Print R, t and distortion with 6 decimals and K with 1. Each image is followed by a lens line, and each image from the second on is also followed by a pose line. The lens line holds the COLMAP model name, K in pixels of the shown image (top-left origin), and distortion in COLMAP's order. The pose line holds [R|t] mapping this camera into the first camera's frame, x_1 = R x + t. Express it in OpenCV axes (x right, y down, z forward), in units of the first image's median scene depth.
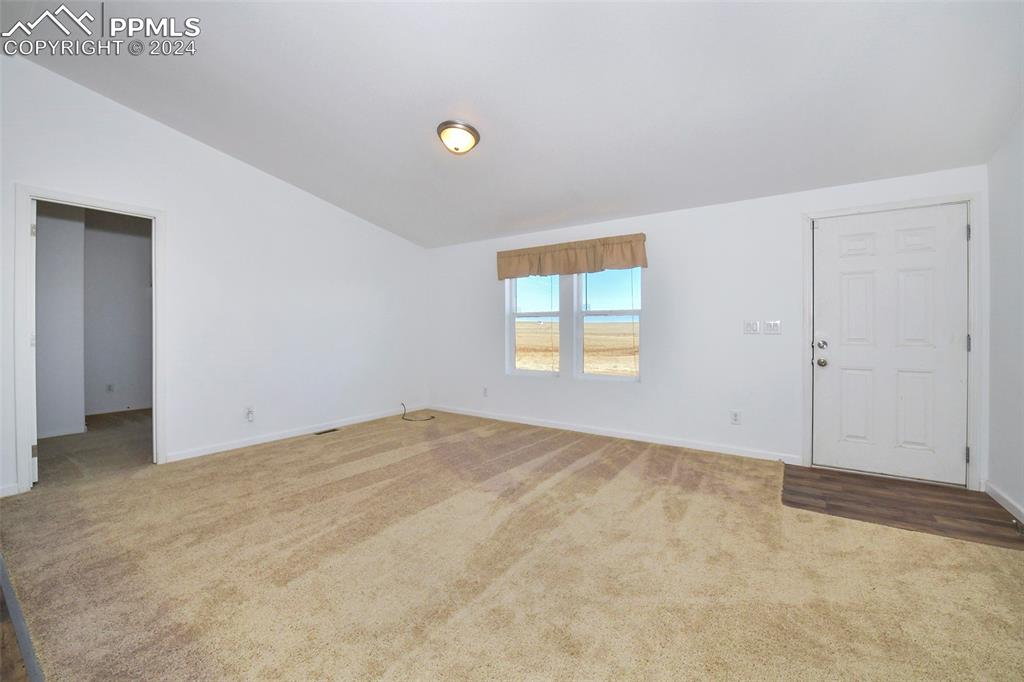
lens RADIAL K [[410.7, 0, 515.0], [0, 410.7, 328.4], [0, 0, 1]] dist [-0.000123, -0.000064]
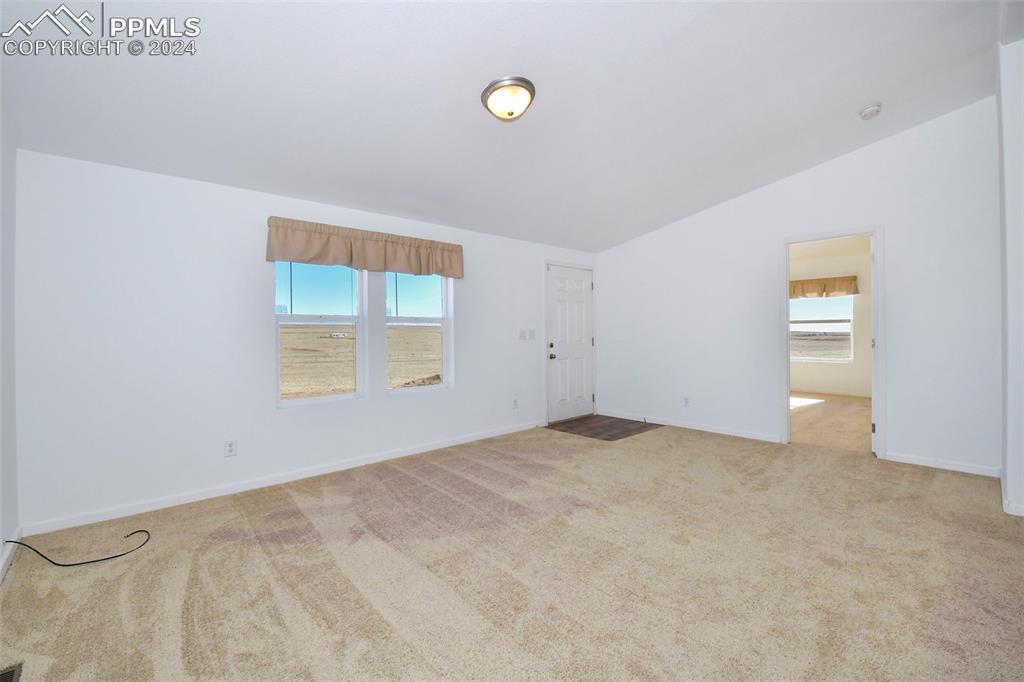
lens RADIAL K [[413.1, 0, 508.6], [0, 413.1, 333.0], [0, 0, 1]] dist [-0.008079, -0.000155]
pose [[0.275362, 0.001801, 0.961339, -0.747633], [0.017270, 0.999828, -0.006820, 0.001902], [-0.961186, 0.018481, 0.275283, 0.664662]]
